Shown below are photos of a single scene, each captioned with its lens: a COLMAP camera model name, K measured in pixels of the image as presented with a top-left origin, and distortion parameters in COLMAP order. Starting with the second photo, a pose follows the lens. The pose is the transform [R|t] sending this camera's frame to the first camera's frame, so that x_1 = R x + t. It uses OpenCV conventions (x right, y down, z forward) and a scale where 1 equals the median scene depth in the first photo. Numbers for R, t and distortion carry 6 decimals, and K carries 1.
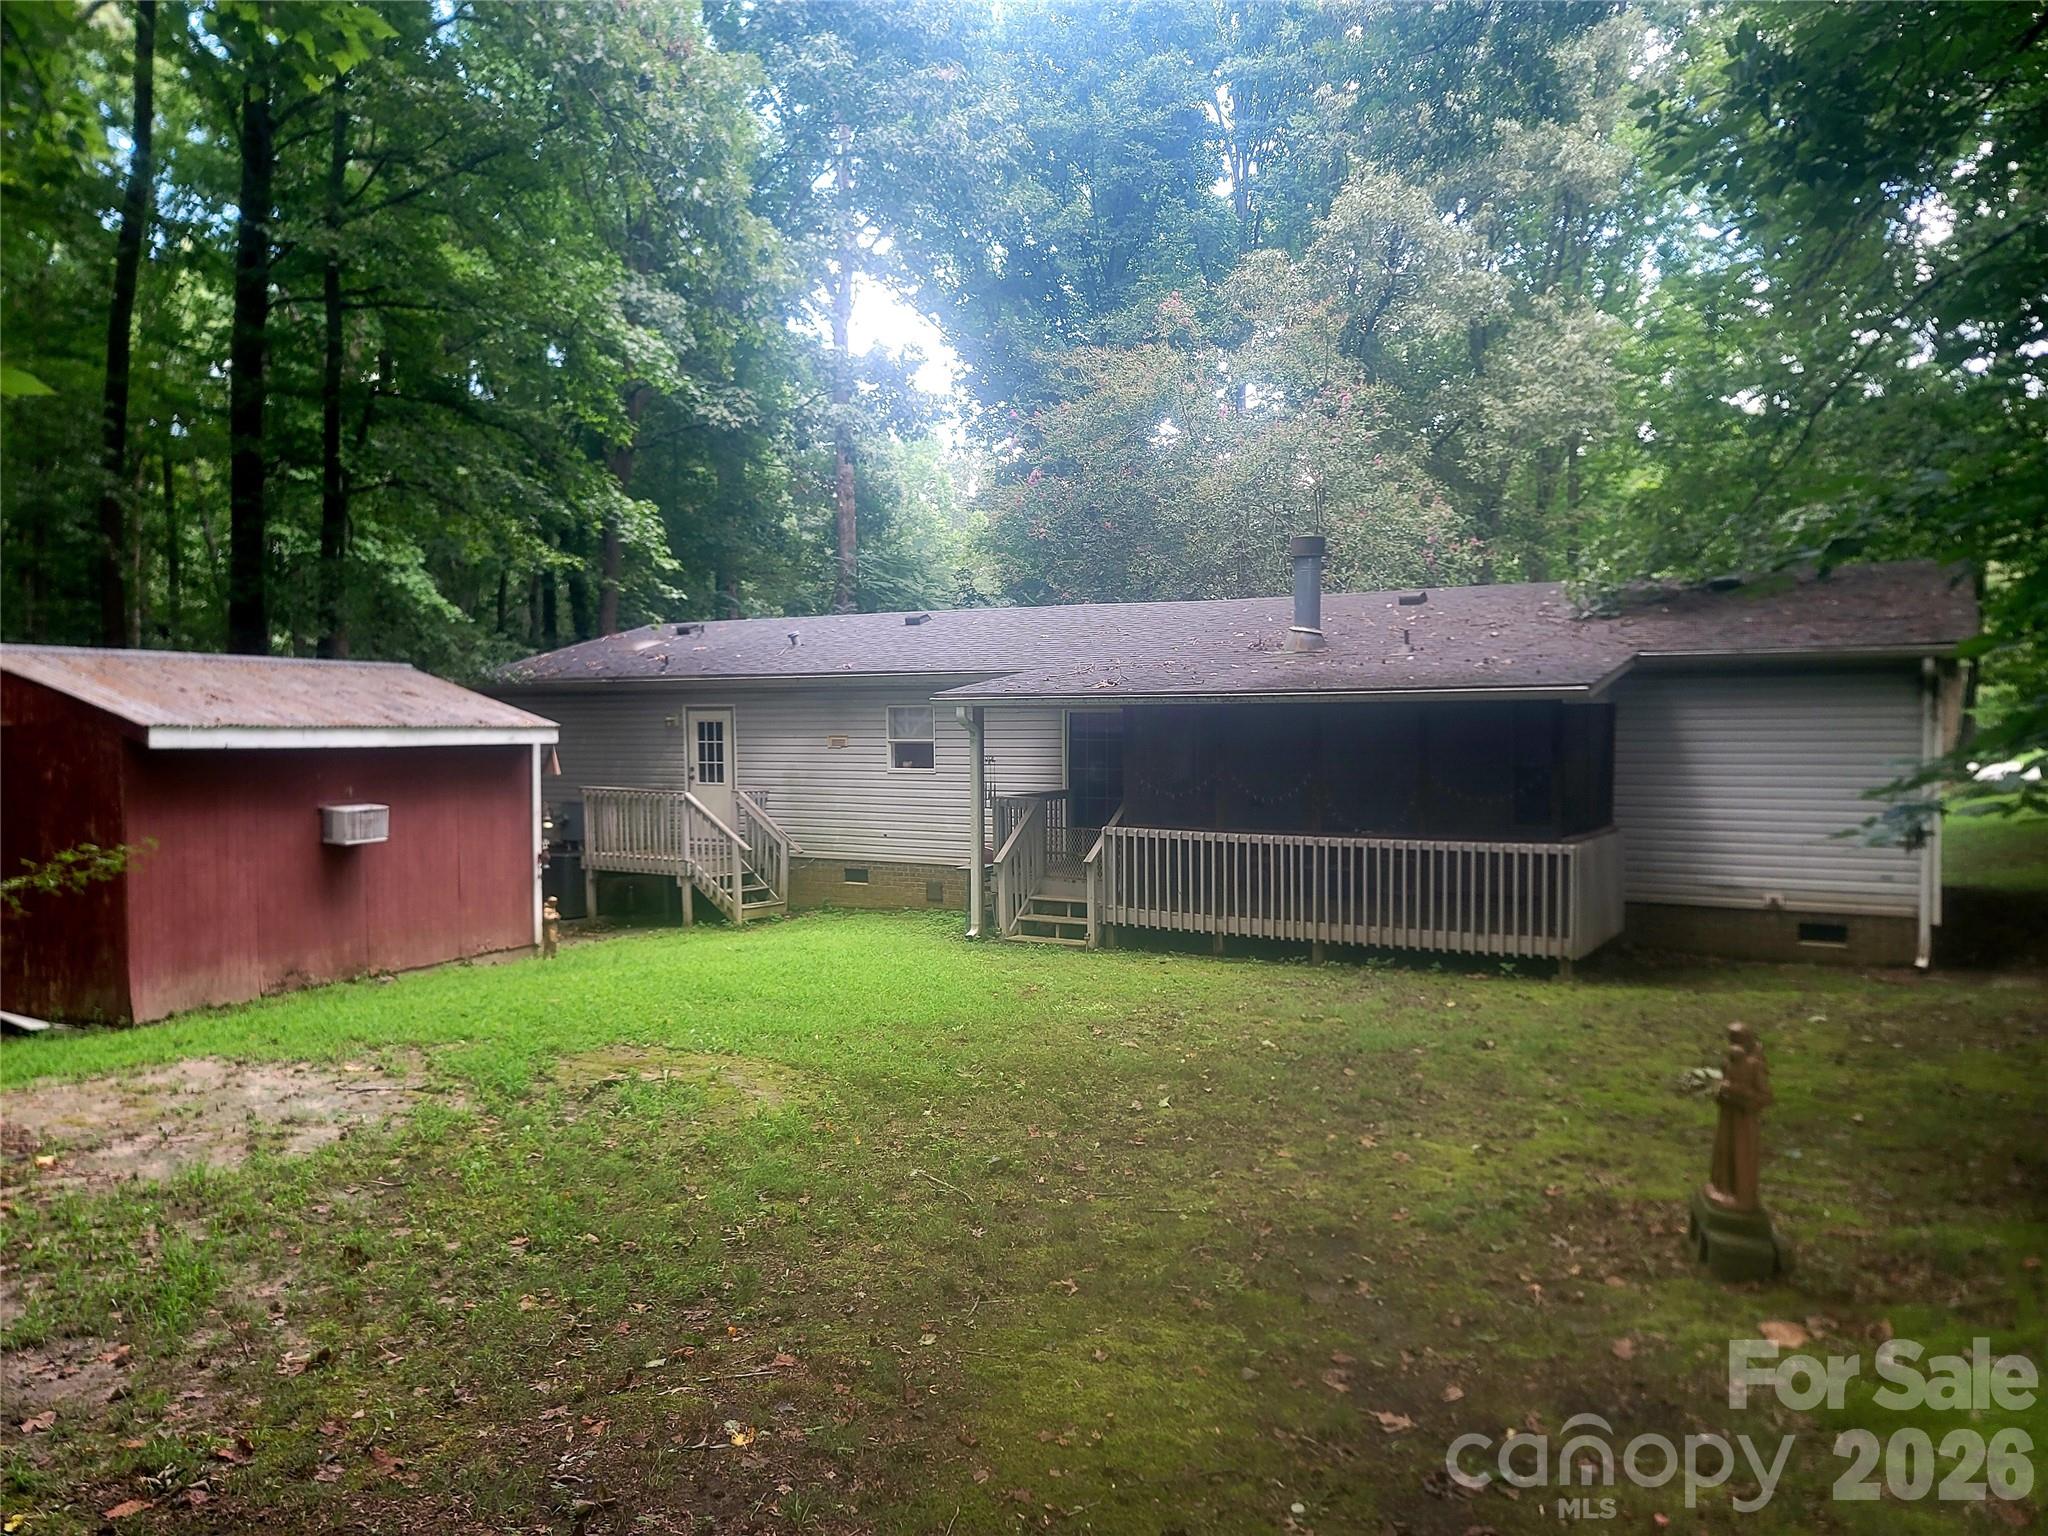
lens RADIAL K [[1485.4, 0, 1024.0], [0, 1485.4, 766.7], [0, 0, 1]] dist [0.038336, -0.006549]
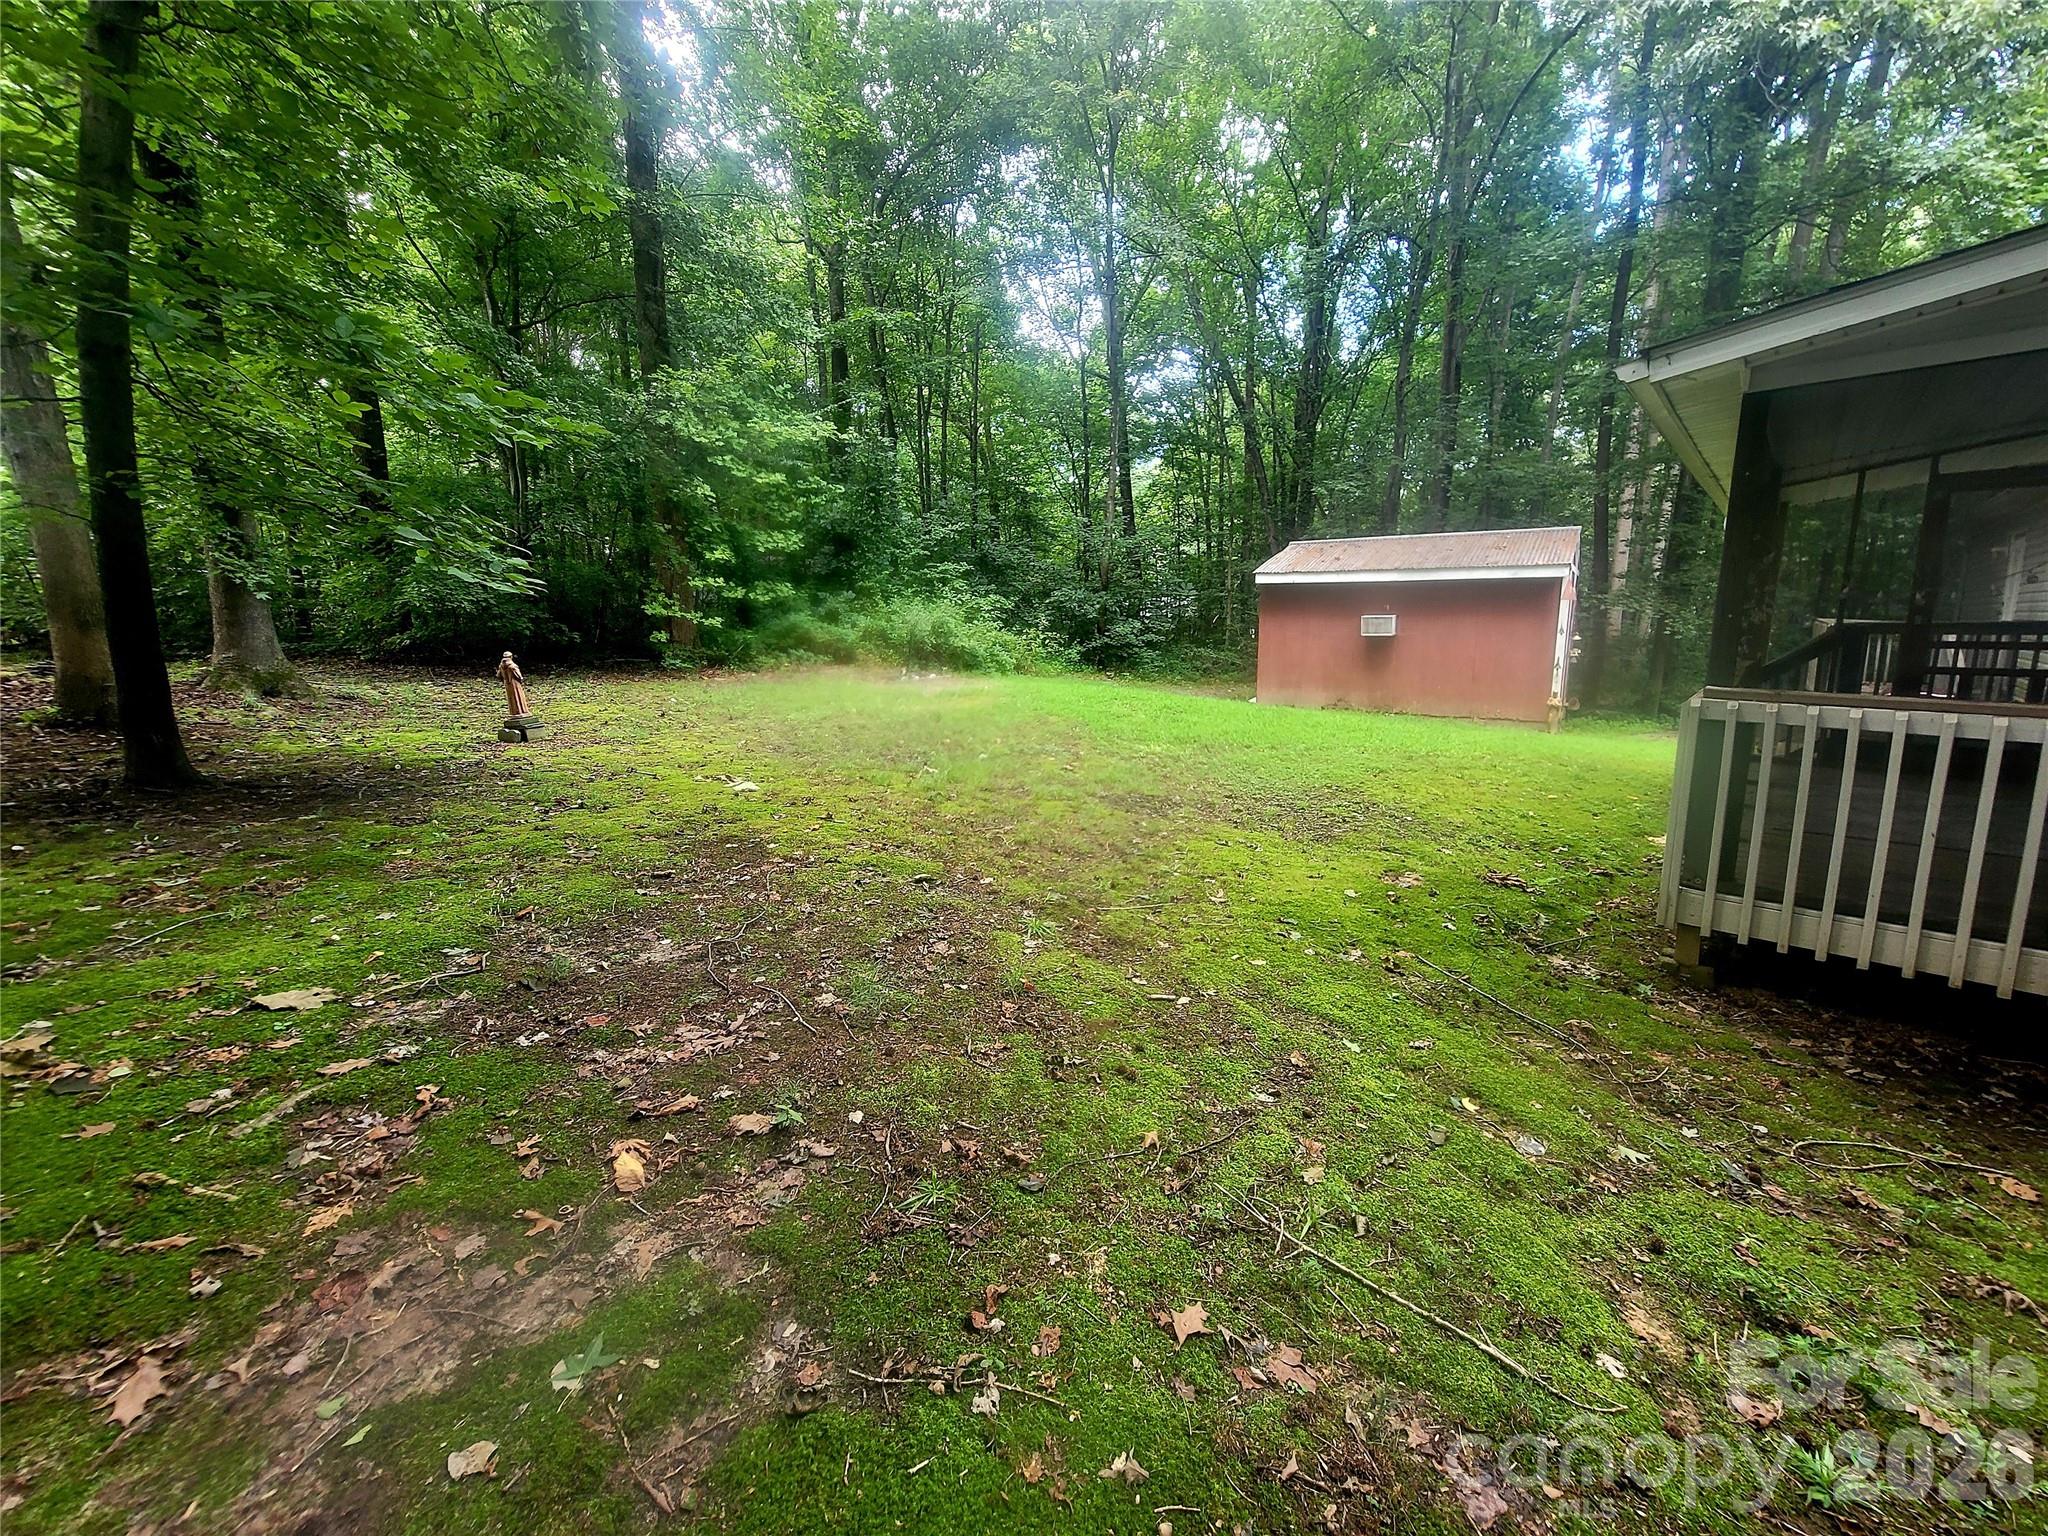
lens RADIAL K [[838.4, 0, 1028.2], [0, 838.4, 762.8], [0, 0, 1]] dist [-0.009384, 0.002266]
pose [[-0.221673, 0.171659, -0.959893, 0.614734], [-0.028721, 0.982807, 0.182390, 0.026729], [0.974698, 0.068000, -0.212931, 0.765156]]
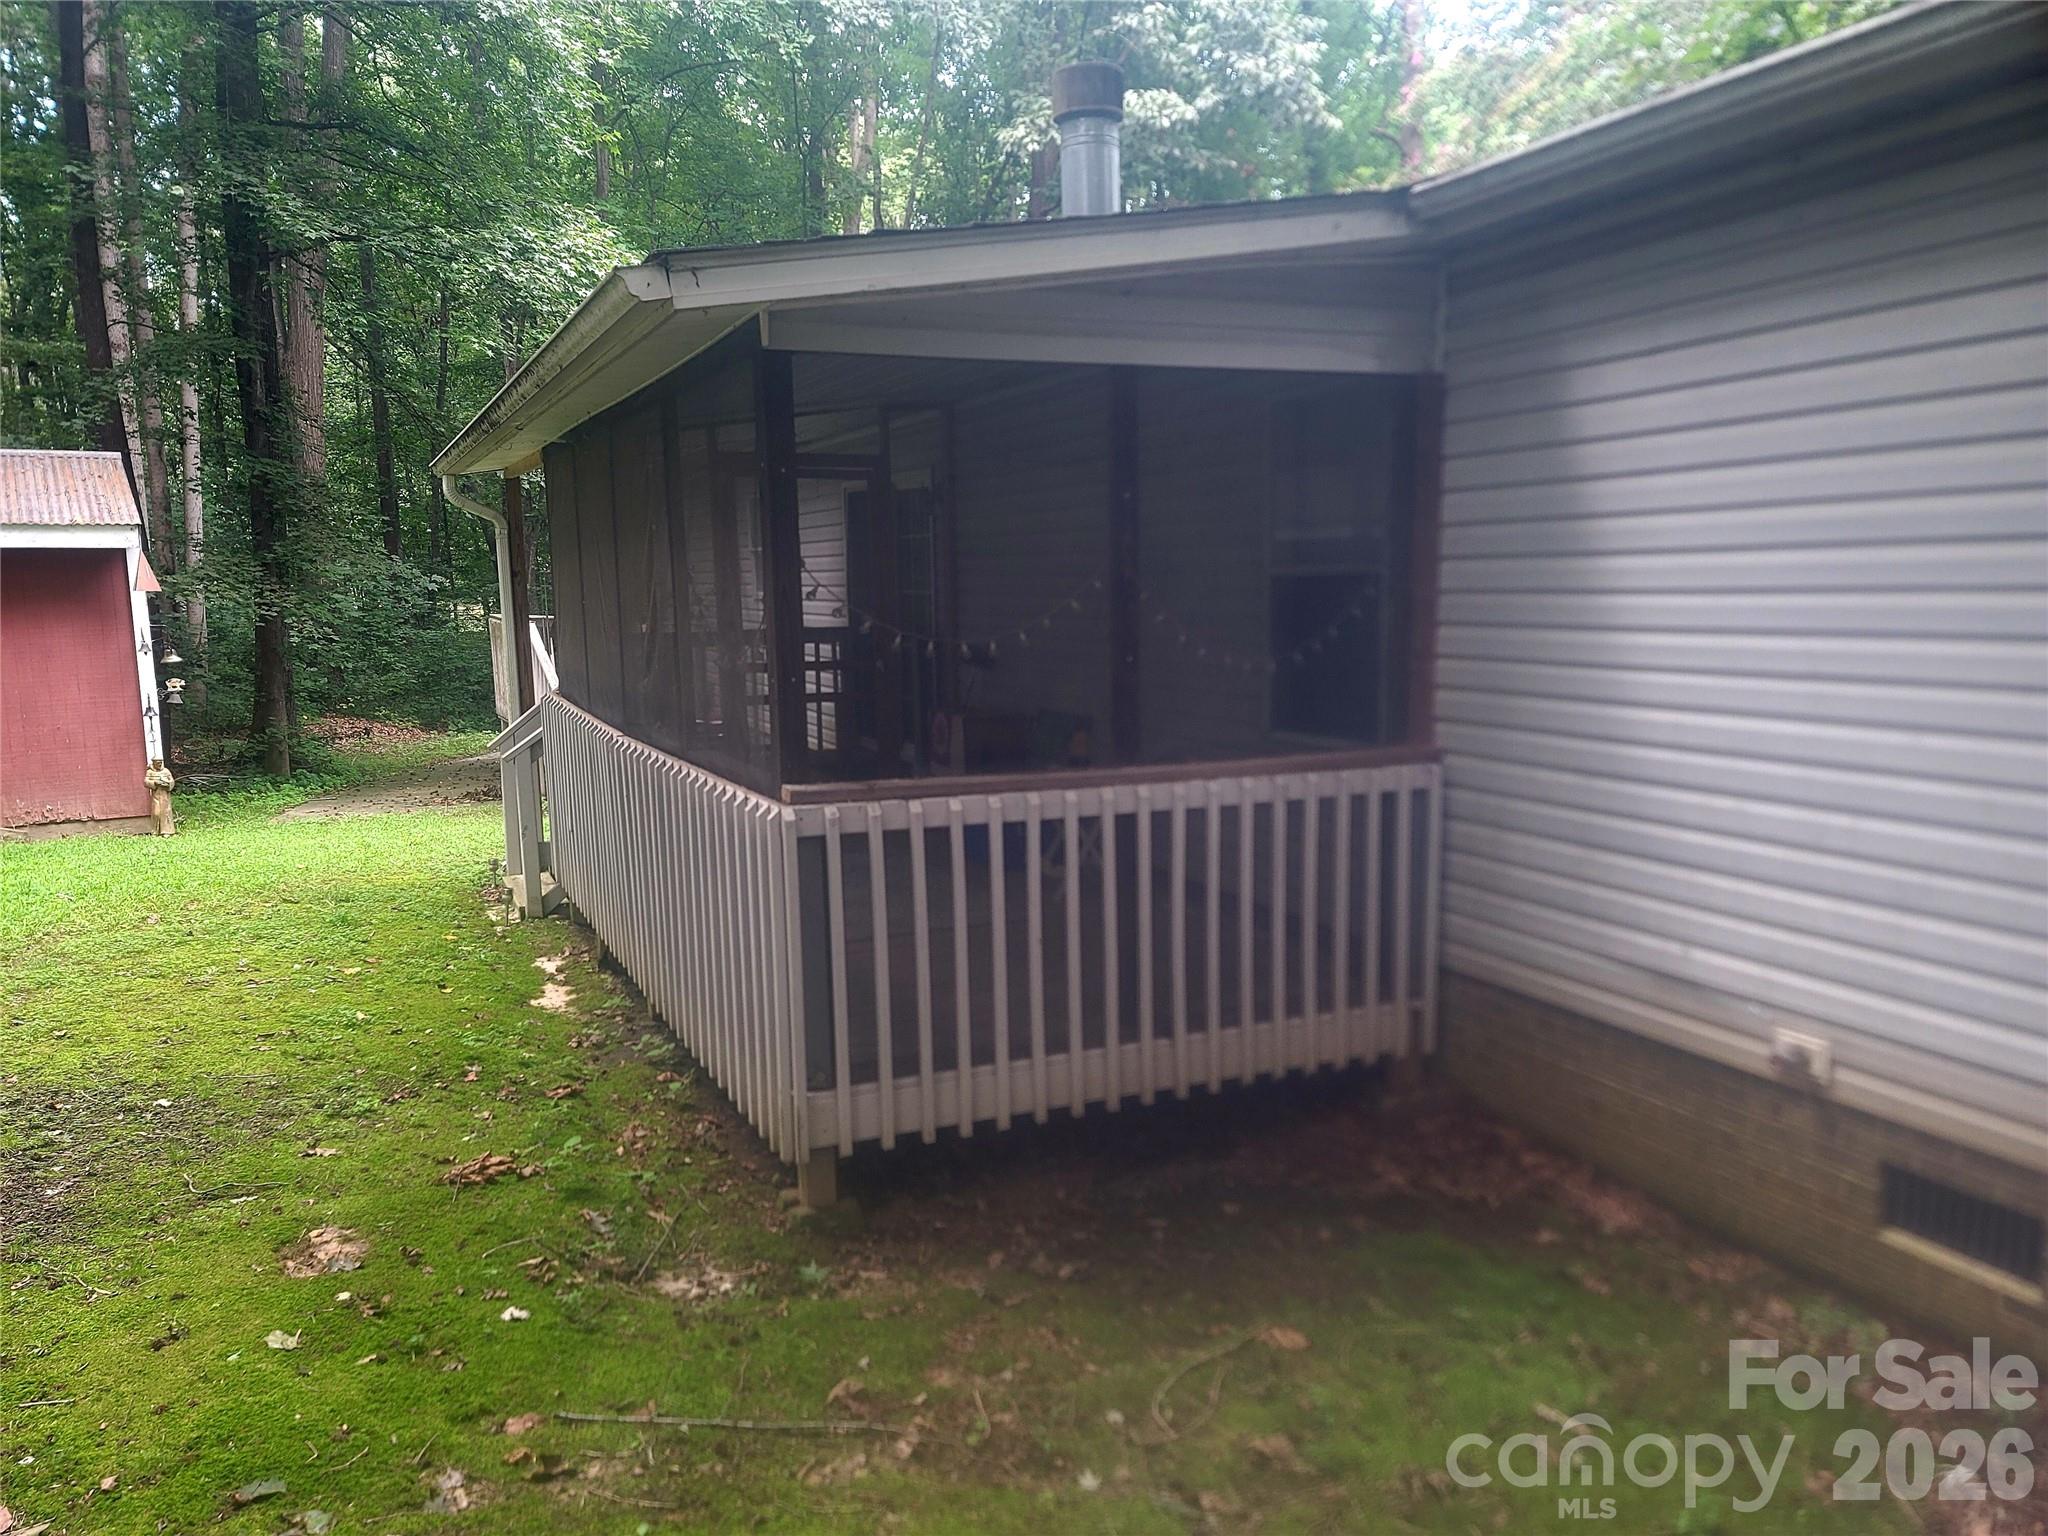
lens RADIAL K [[1485.4, 0, 1026.3], [0, 1485.4, 768.7], [0, 0, 1]] dist [0.038336, -0.006549]
pose [[0.821692, 0.067841, -0.565879, 0.534094], [-0.010178, 0.994479, 0.104445, 0.010746], [0.569841, -0.080062, 0.817846, 0.701306]]
